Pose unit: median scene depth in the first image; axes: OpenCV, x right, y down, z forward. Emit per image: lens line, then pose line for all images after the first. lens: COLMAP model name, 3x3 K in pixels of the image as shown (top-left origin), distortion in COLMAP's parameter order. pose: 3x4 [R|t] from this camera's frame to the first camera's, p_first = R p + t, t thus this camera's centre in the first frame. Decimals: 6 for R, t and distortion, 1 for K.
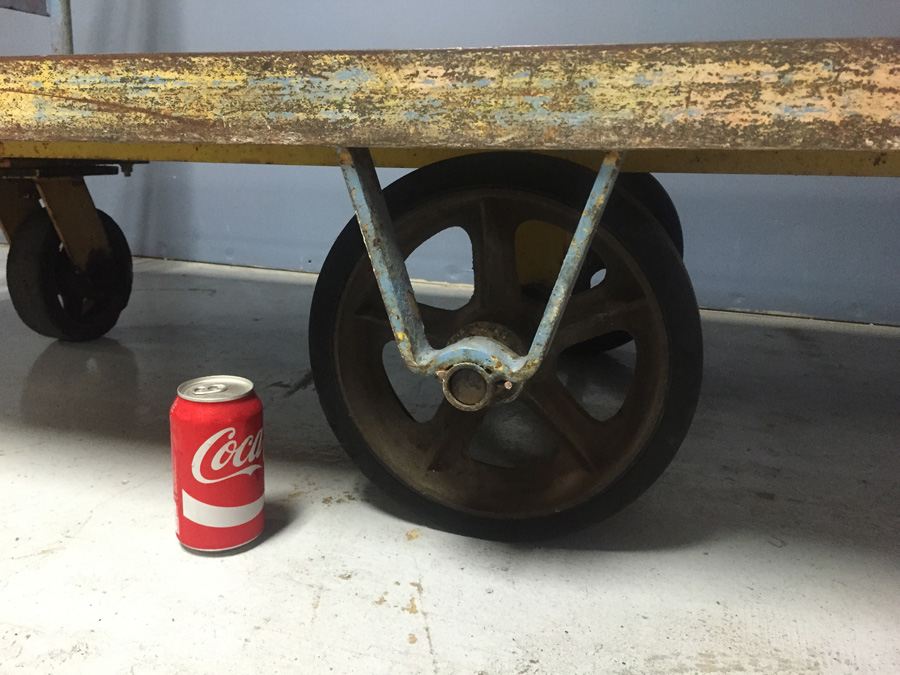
lens RADIAL K [[762.3, 0, 450.0], [0, 762.3, 337.5], [0, 0, 1]] dist [0.084017, -0.123519]
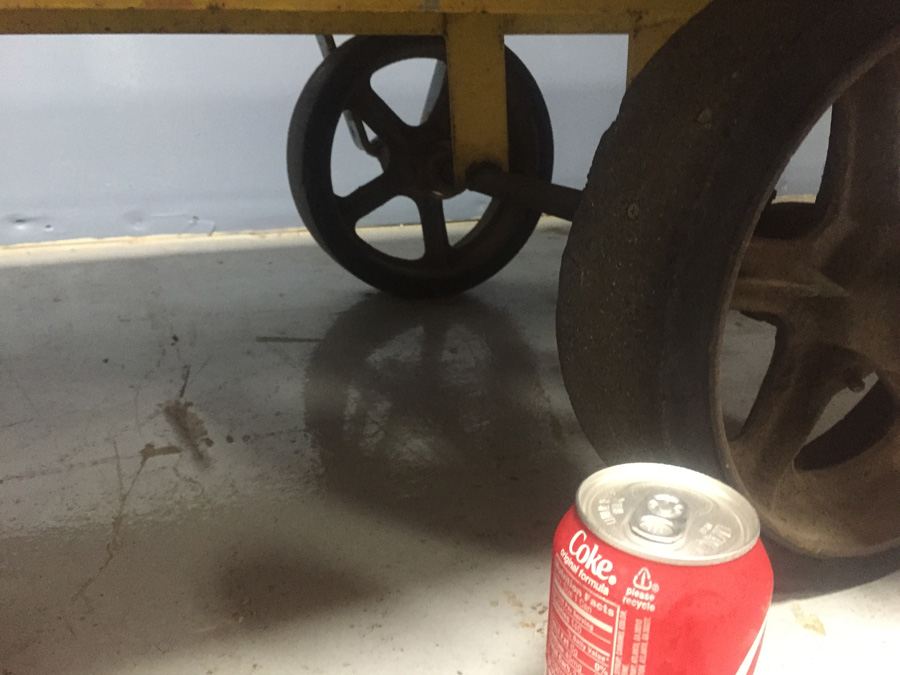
lens RADIAL K [[775.9, 0, 450.0], [0, 775.9, 337.5], [0, 0, 1]] dist [0.087572, -0.151462]
pose [[0.787647, -0.228758, 0.572086, -0.703105], [0.176879, 0.973389, 0.145700, -0.119620], [-0.590192, -0.013570, 0.807149, 0.832953]]
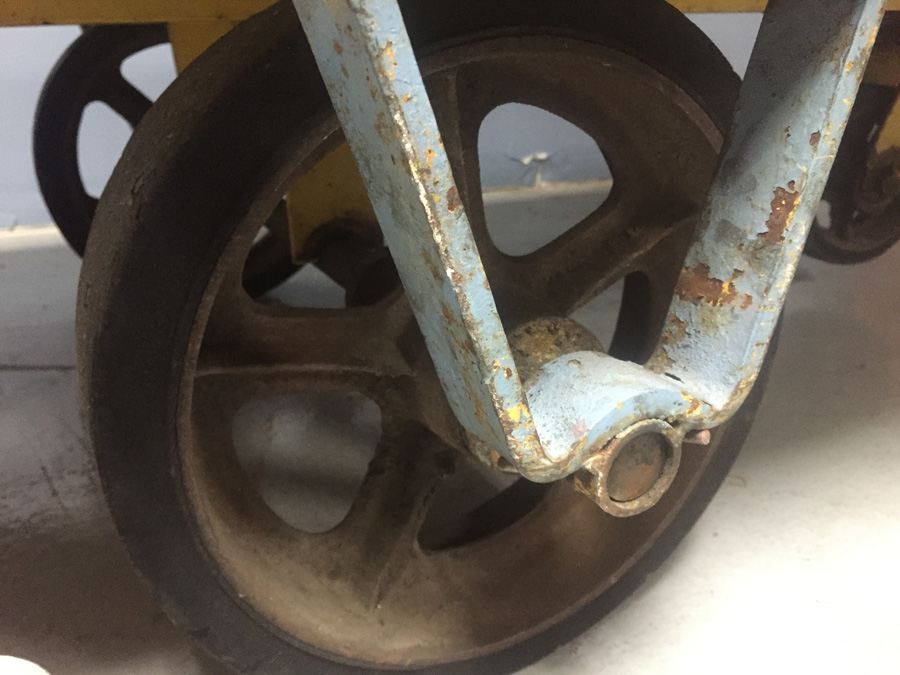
lens RADIAL K [[775.9, 0, 450.0], [0, 775.9, 337.5], [0, 0, 1]] dist [0.087572, -0.151462]
pose [[0.740280, -0.276181, 0.612951, -0.342622], [0.189120, 0.960455, 0.204352, -0.136178], [-0.645150, -0.035357, 0.763237, 0.717212]]
